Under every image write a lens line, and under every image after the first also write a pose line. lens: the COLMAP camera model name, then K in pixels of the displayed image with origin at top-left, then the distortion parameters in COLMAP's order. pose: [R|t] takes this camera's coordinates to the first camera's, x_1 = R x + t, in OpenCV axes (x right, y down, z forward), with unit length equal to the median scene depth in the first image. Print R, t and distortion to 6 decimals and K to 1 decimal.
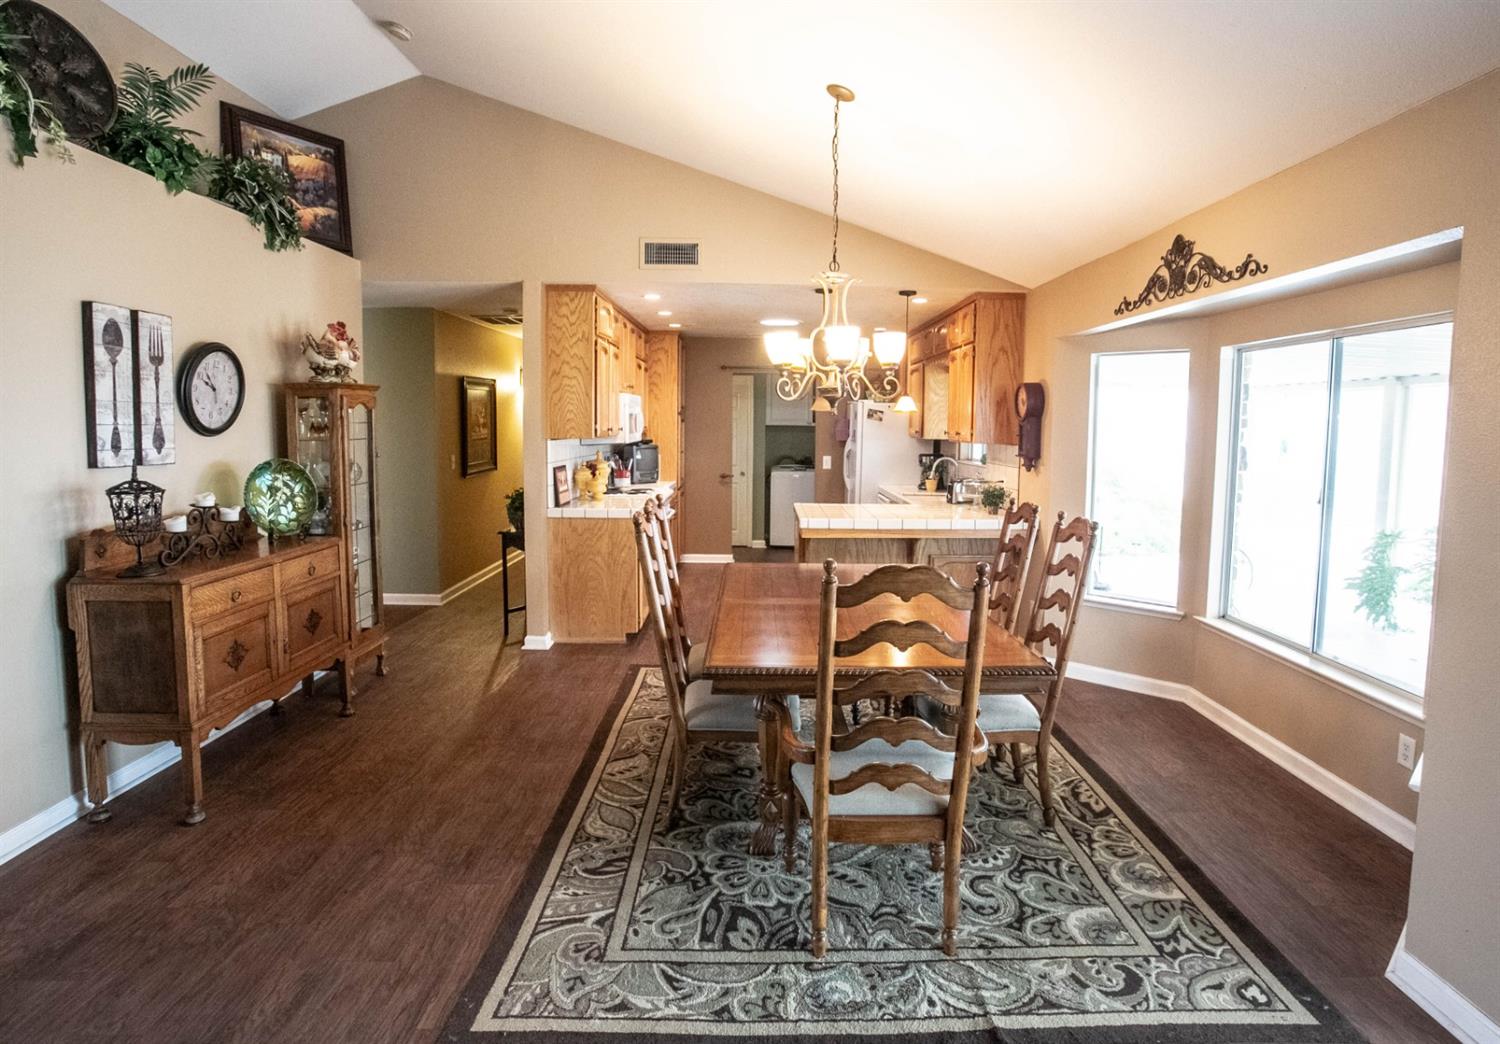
lens RADIAL K [[1018.5, 0, 753.8], [0, 1018.5, 525.8], [0, 0, 1]] dist [0.000530, -0.000627]
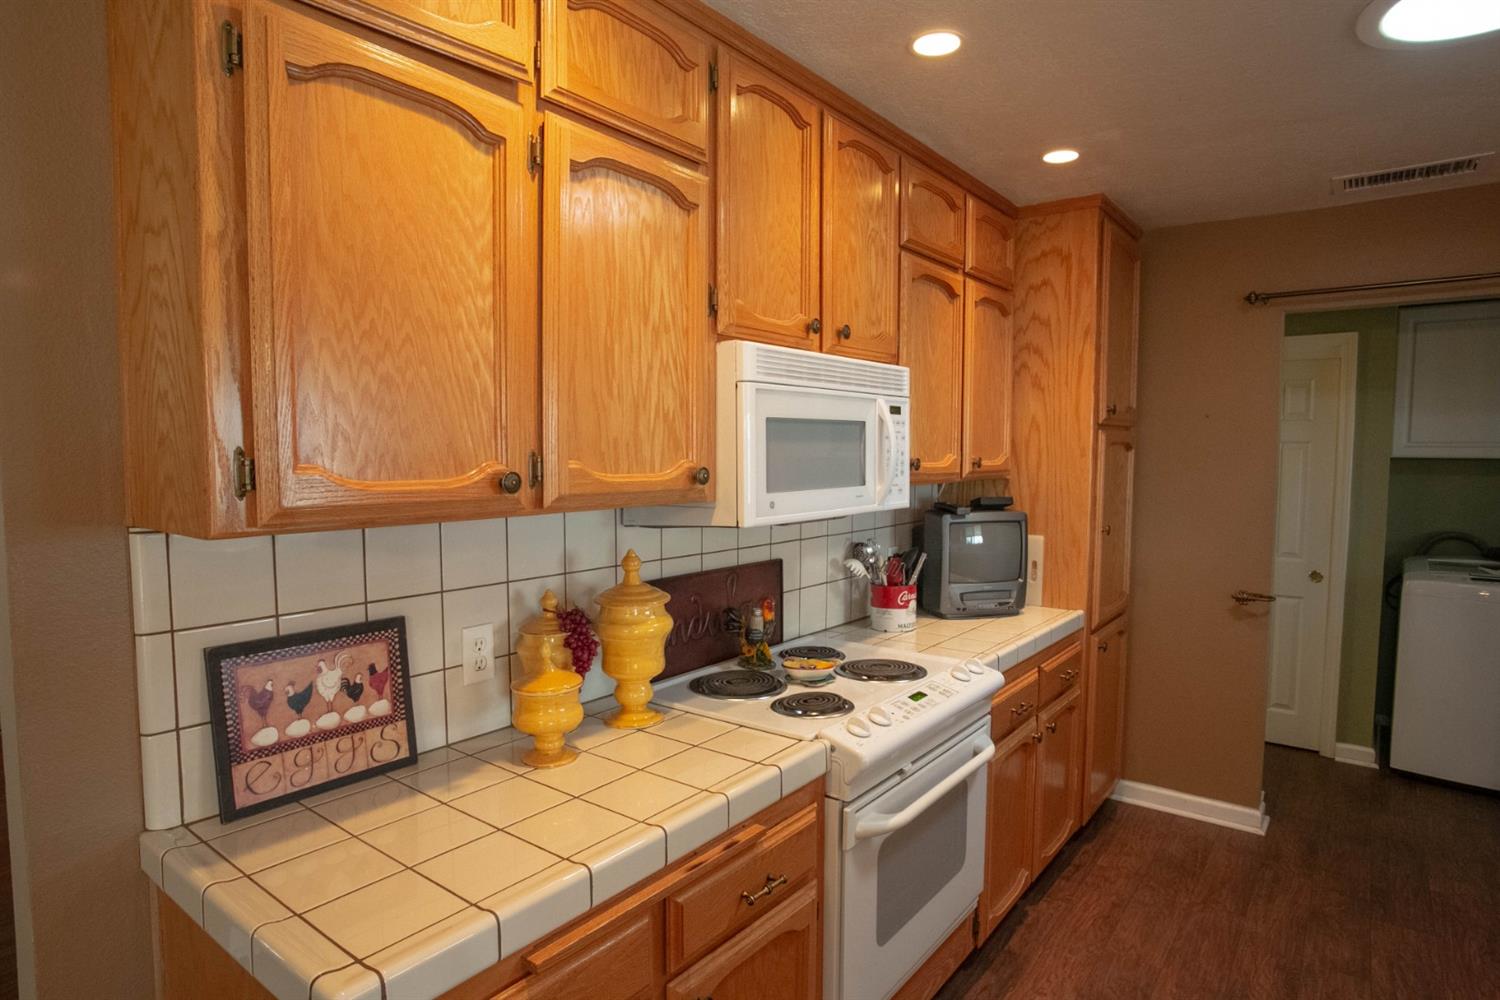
lens RADIAL K [[822.4, 0, 748.7], [0, 822.4, 504.7], [0, 0, 1]] dist [-0.013335, -0.000493]
pose [[0.796652, 0.038666, -0.603201, 0.004669], [-0.060828, 0.998014, -0.016362, -0.063040], [0.601370, 0.049726, 0.797422, 0.626943]]
